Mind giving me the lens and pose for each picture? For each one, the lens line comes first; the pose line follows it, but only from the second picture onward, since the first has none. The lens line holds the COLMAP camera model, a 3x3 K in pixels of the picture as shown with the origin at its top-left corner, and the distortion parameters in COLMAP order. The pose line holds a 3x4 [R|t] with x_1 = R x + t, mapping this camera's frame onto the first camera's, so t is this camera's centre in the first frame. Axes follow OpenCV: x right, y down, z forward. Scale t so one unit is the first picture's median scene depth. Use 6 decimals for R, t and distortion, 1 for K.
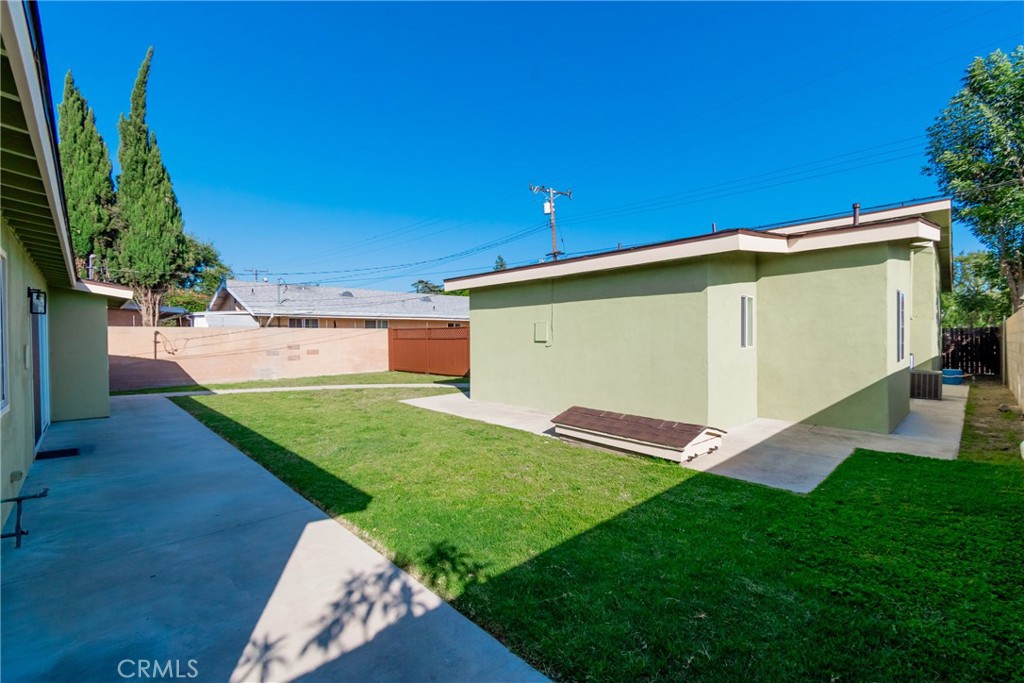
lens RADIAL K [[449.7, 0, 513.7], [0, 449.7, 341.1], [0, 0, 1]] dist [0.004025, 0.000202]
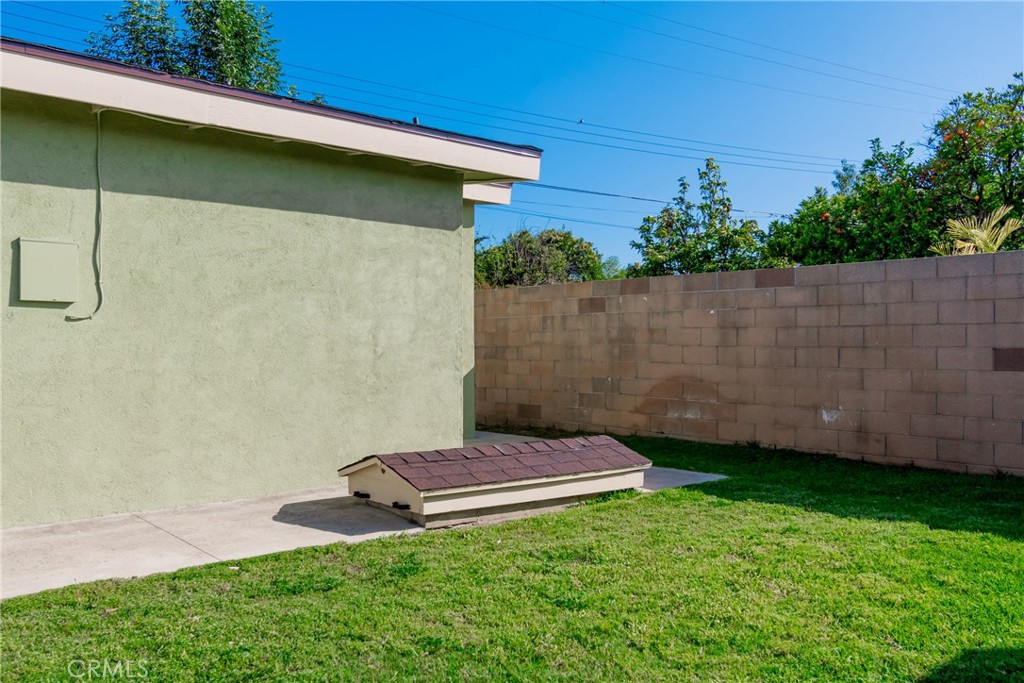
lens RADIAL K [[829.5, 0, 511.0], [0, 829.5, 362.3], [0, 0, 1]] dist [0.010272, 0.002112]
pose [[0.038775, -0.009730, 0.999201, -0.515044], [0.001697, 0.999952, 0.009672, 0.037940], [-0.999247, 0.001321, 0.038790, 0.658028]]
